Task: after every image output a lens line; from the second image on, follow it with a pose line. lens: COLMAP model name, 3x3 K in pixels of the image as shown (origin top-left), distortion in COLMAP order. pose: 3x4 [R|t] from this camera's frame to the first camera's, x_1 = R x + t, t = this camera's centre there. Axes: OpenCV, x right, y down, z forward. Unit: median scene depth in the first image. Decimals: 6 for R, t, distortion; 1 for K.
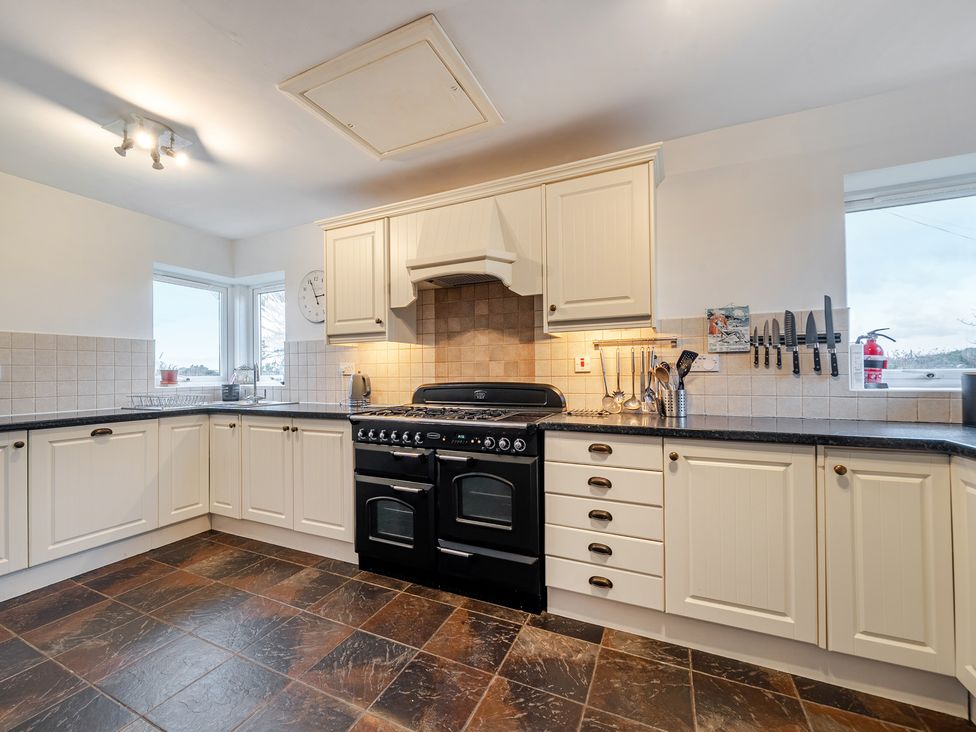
lens RADIAL K [[404.7, 0, 459.0], [0, 404.7, 368.6], [0, 0, 1]] dist [0.002426, -0.001576]
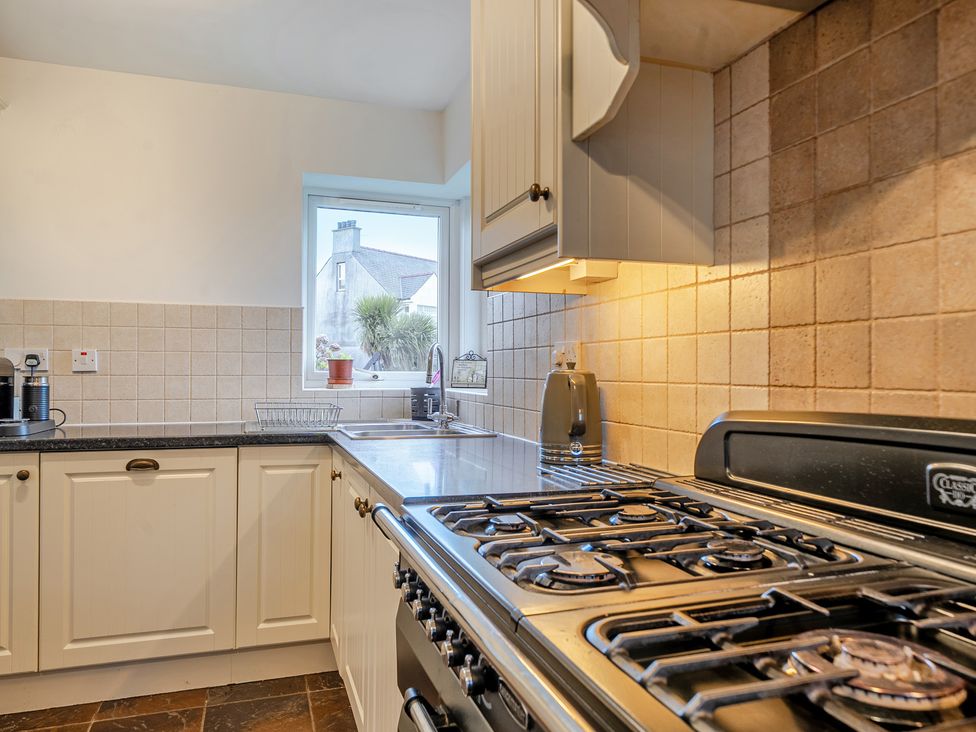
lens RADIAL K [[662.8, 0, 480.1], [0, 662.8, 370.2], [0, 0, 1]] dist [0.003134, 0.002186]
pose [[0.701182, 0.012430, -0.712874, 0.131192], [-0.003212, 0.999893, 0.014275, 0.006572], [0.712975, -0.007720, 0.701147, 0.689841]]
